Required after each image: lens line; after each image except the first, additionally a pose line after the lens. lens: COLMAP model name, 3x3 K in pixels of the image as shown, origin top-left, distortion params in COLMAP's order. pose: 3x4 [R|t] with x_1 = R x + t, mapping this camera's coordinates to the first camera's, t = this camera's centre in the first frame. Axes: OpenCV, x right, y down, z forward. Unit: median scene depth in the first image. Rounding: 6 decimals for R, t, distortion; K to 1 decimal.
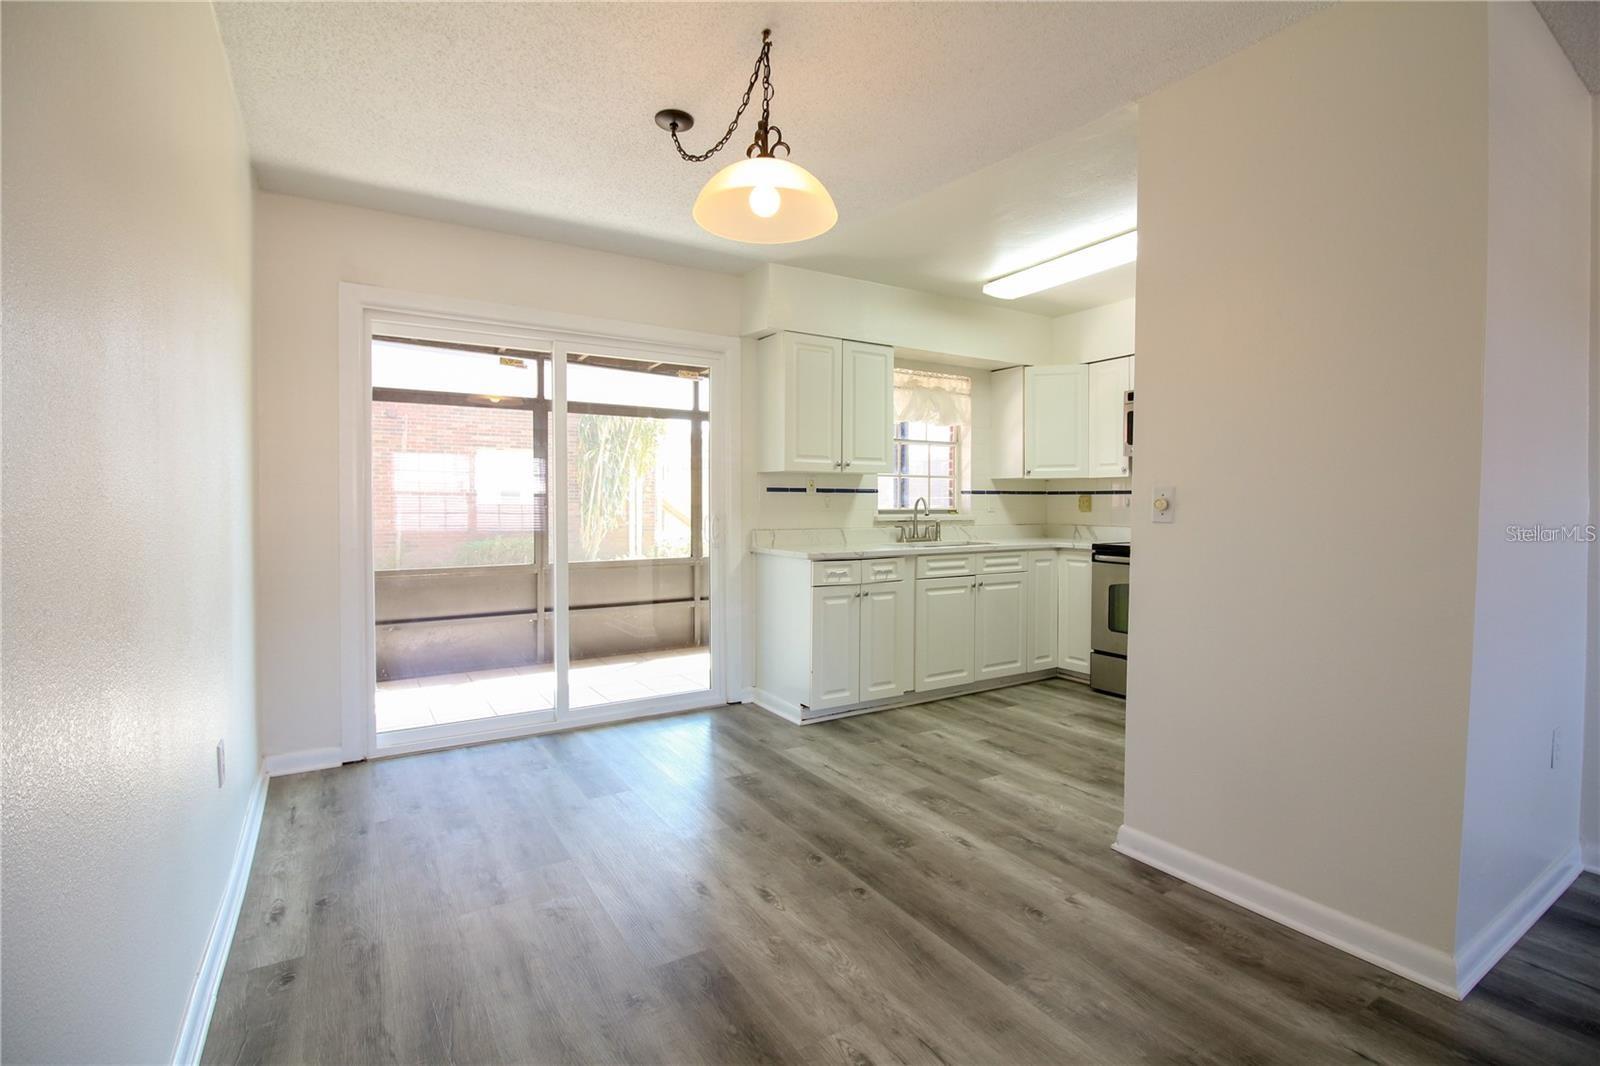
lens RADIAL K [[740.4, 0, 810.9], [0, 740.4, 510.7], [0, 0, 1]] dist [0.002419, -0.013372]
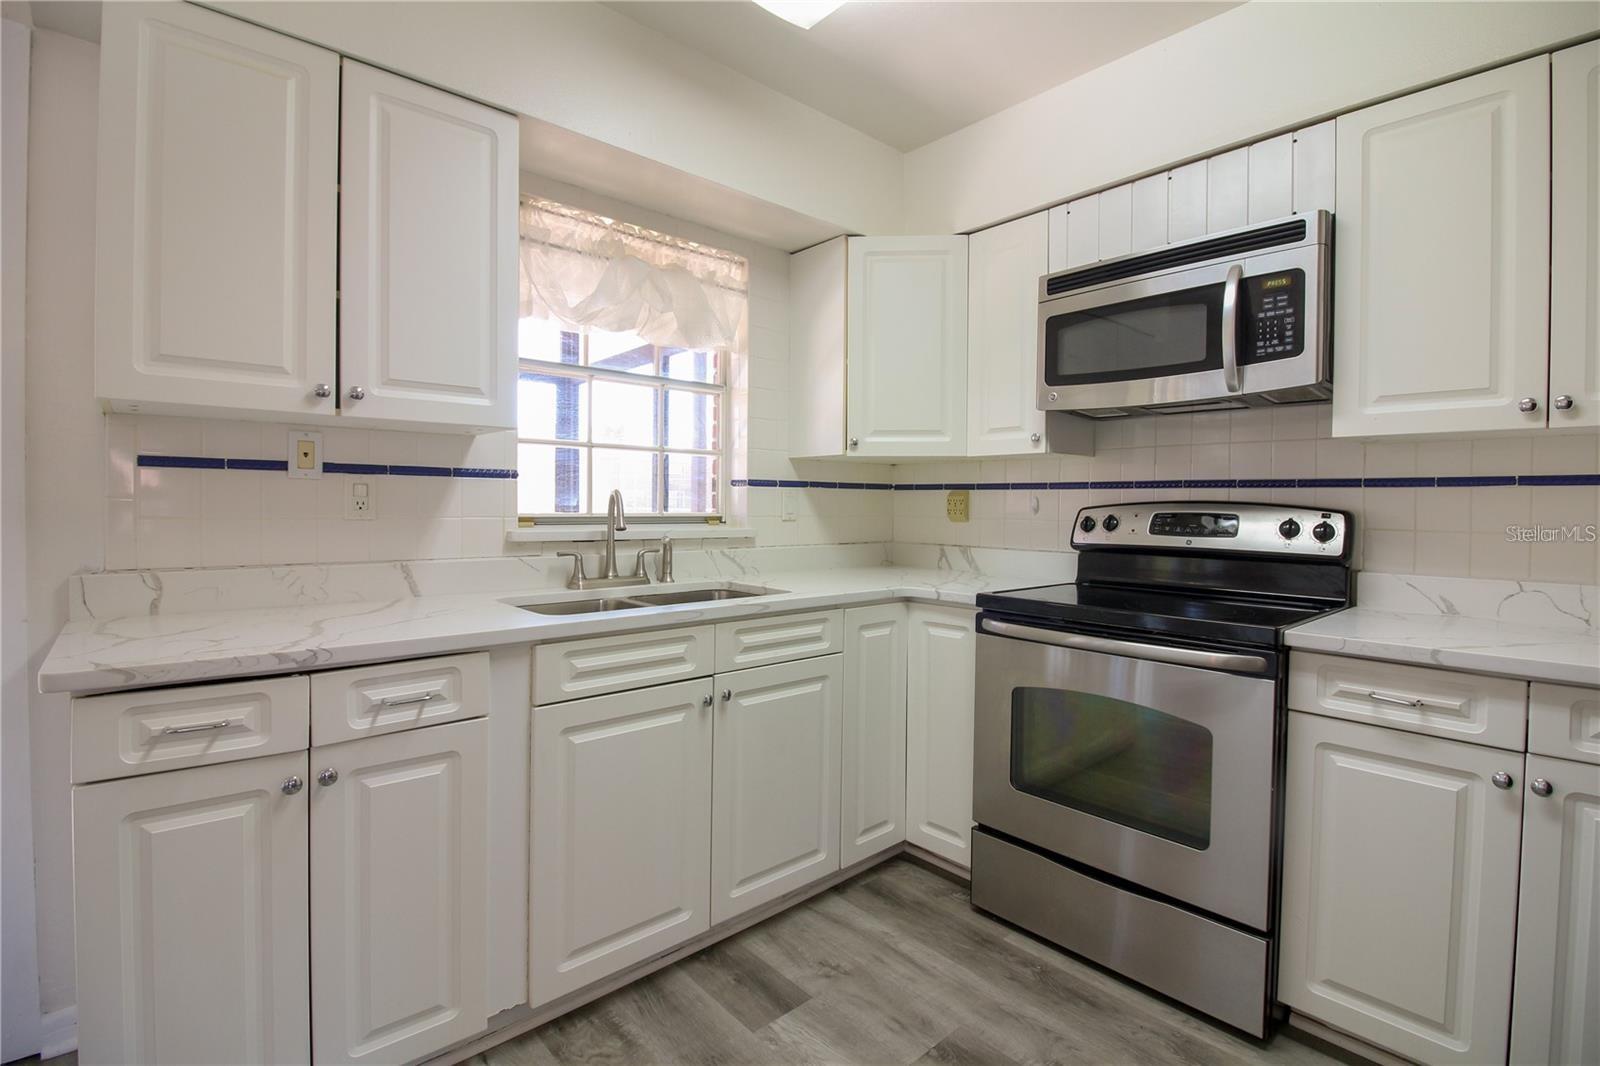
lens RADIAL K [[740.4, 0, 810.9], [0, 740.4, 510.7], [0, 0, 1]] dist [0.002419, -0.013372]
pose [[0.985163, 0.007047, 0.171474, 0.188198], [-0.006735, 0.999974, -0.002403, -0.004827], [-0.171487, 0.001213, 0.985186, 0.533693]]
